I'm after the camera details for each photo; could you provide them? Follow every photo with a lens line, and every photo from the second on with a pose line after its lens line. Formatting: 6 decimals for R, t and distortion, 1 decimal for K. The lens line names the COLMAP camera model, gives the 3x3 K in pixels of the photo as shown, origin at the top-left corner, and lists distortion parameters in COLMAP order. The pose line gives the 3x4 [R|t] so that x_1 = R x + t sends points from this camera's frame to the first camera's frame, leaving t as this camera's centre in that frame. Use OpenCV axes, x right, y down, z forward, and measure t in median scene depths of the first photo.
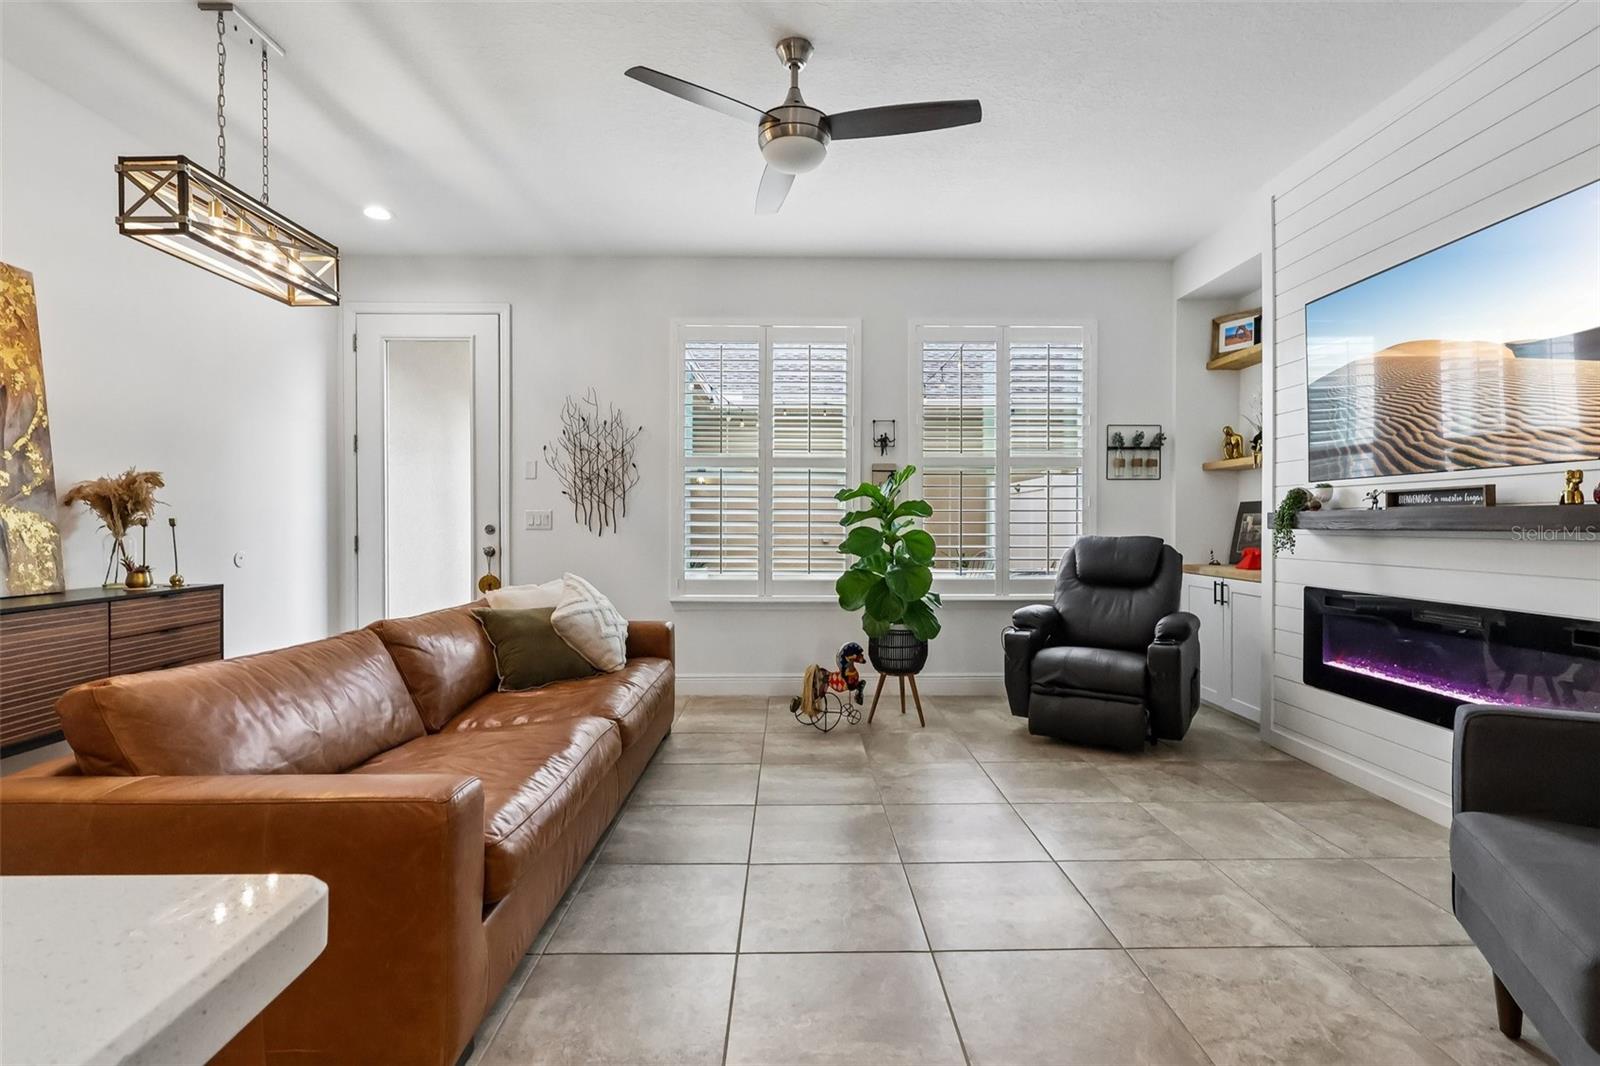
lens RADIAL K [[745.3, 0, 800.0], [0, 745.3, 527.5], [0, 0, 1]] dist [-0.000998, -0.000371]
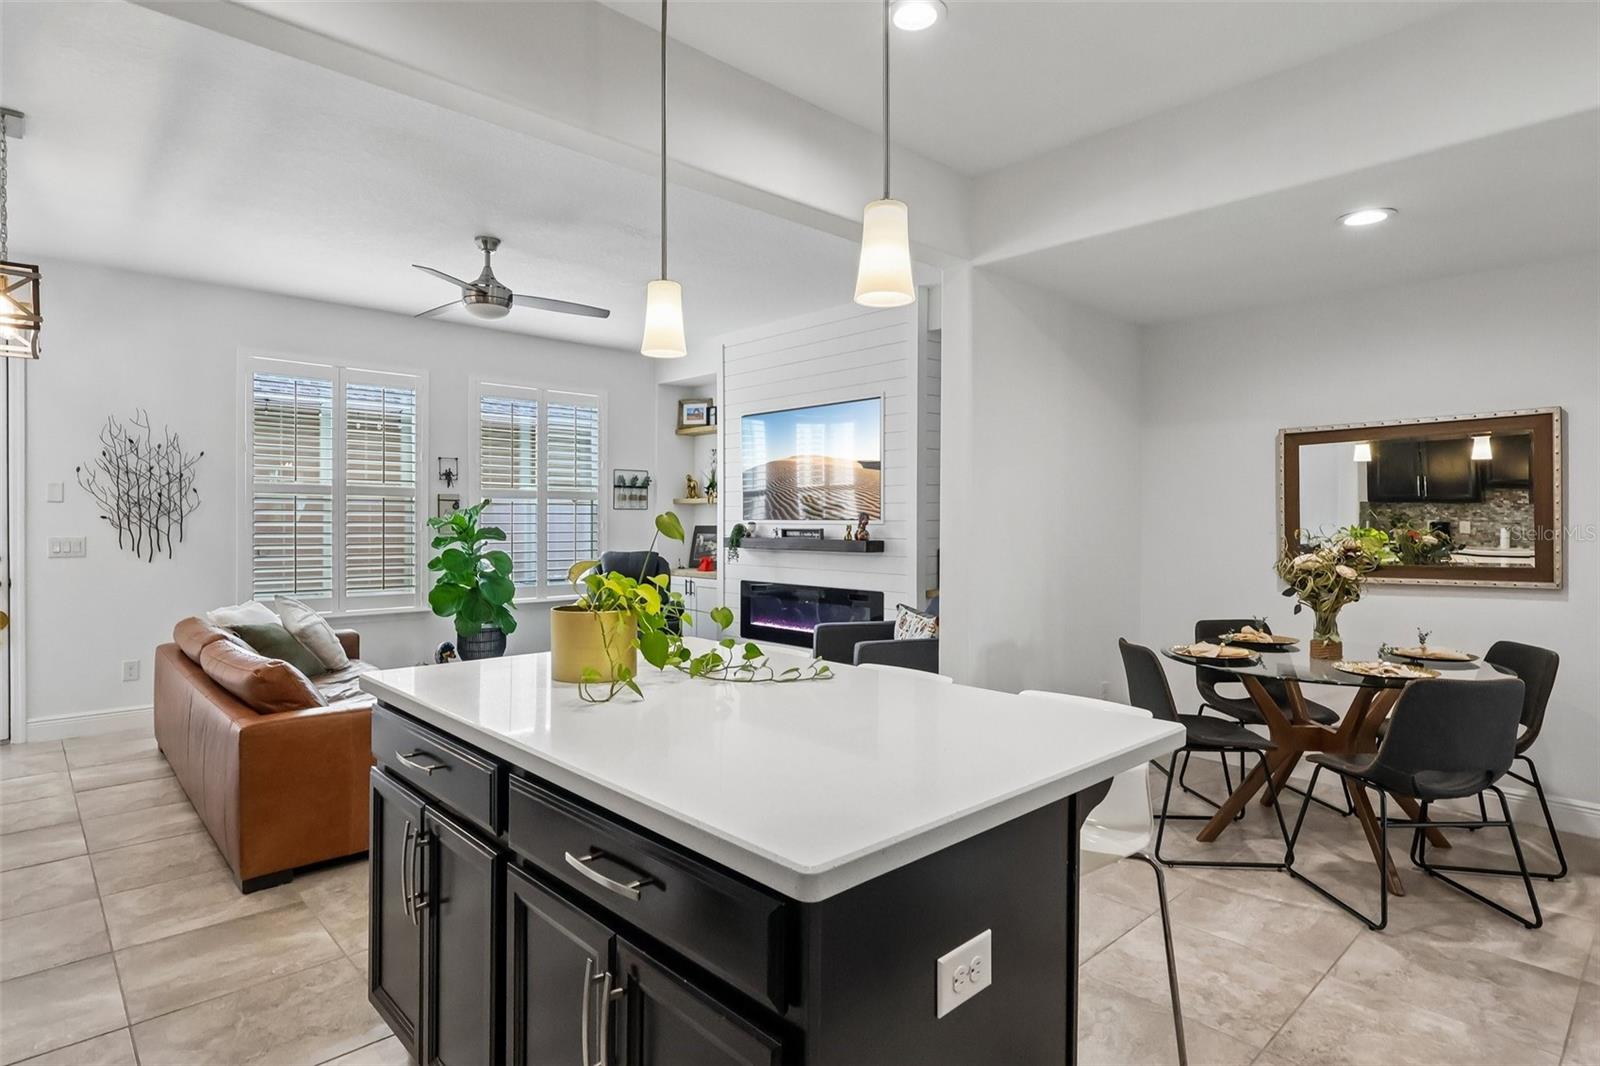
lens RADIAL K [[847.8, 0, 800.5], [0, 847.8, 530.0], [0, 0, 1]] dist [-0.001690, 0.000700]
pose [[0.741336, -0.006165, 0.671106, -0.421272], [0.002617, 0.999977, 0.006295, -0.038679], [-0.671129, -0.002910, 0.741335, -0.427910]]
